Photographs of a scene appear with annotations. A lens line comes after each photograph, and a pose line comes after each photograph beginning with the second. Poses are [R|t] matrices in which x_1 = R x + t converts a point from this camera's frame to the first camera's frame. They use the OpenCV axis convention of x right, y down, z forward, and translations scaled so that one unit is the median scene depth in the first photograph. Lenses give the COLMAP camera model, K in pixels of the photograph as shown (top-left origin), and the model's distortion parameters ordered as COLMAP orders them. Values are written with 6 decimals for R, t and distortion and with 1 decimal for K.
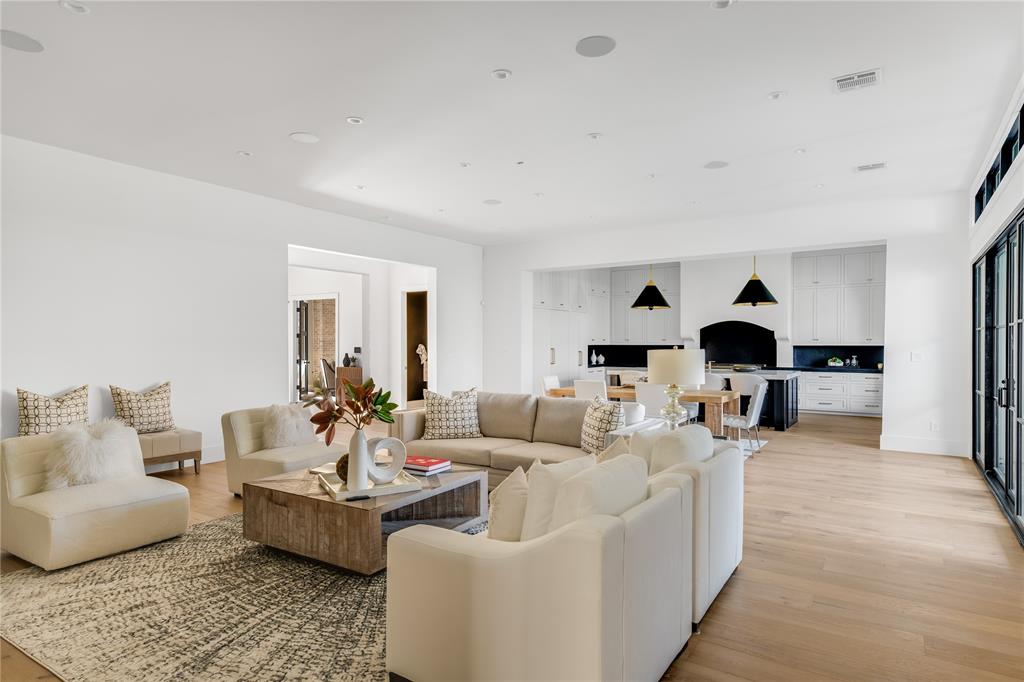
lens RADIAL K [[571.8, 0, 513.5], [0, 571.8, 340.9], [0, 0, 1]] dist [0.010836, 0.002839]
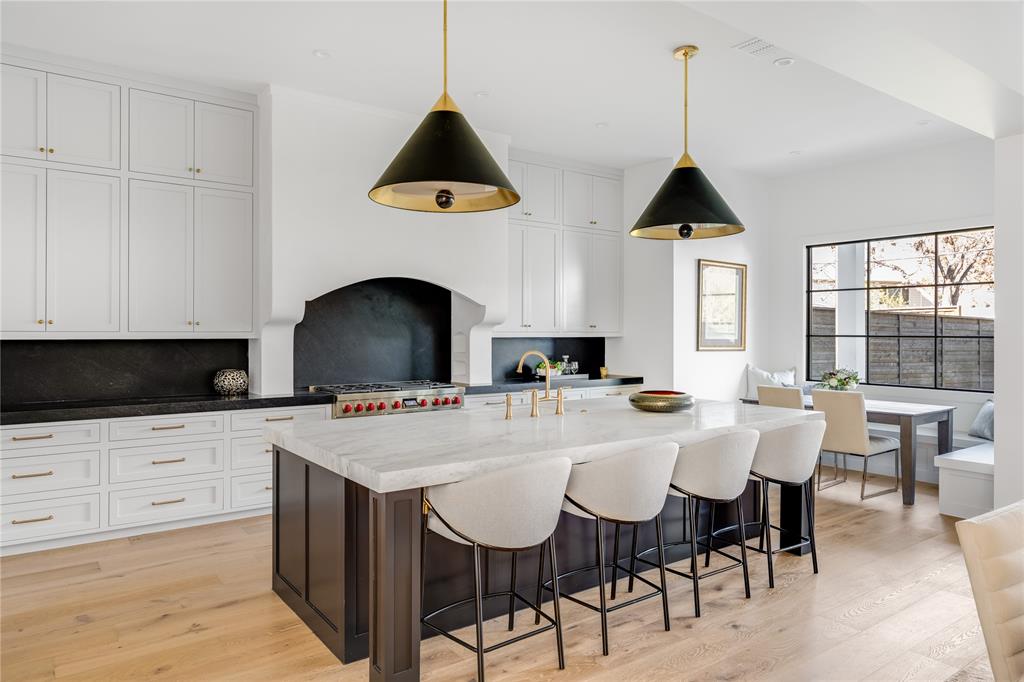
lens RADIAL K [[664.9, 0, 521.6], [0, 664.9, 332.1], [0, 0, 1]] dist [-0.005405, 0.006119]
pose [[0.325055, -0.002313, 0.945692, -0.030702], [0.001651, 0.999997, 0.001878, 0.002100], [-0.945694, 0.000951, 0.325057, 0.860495]]
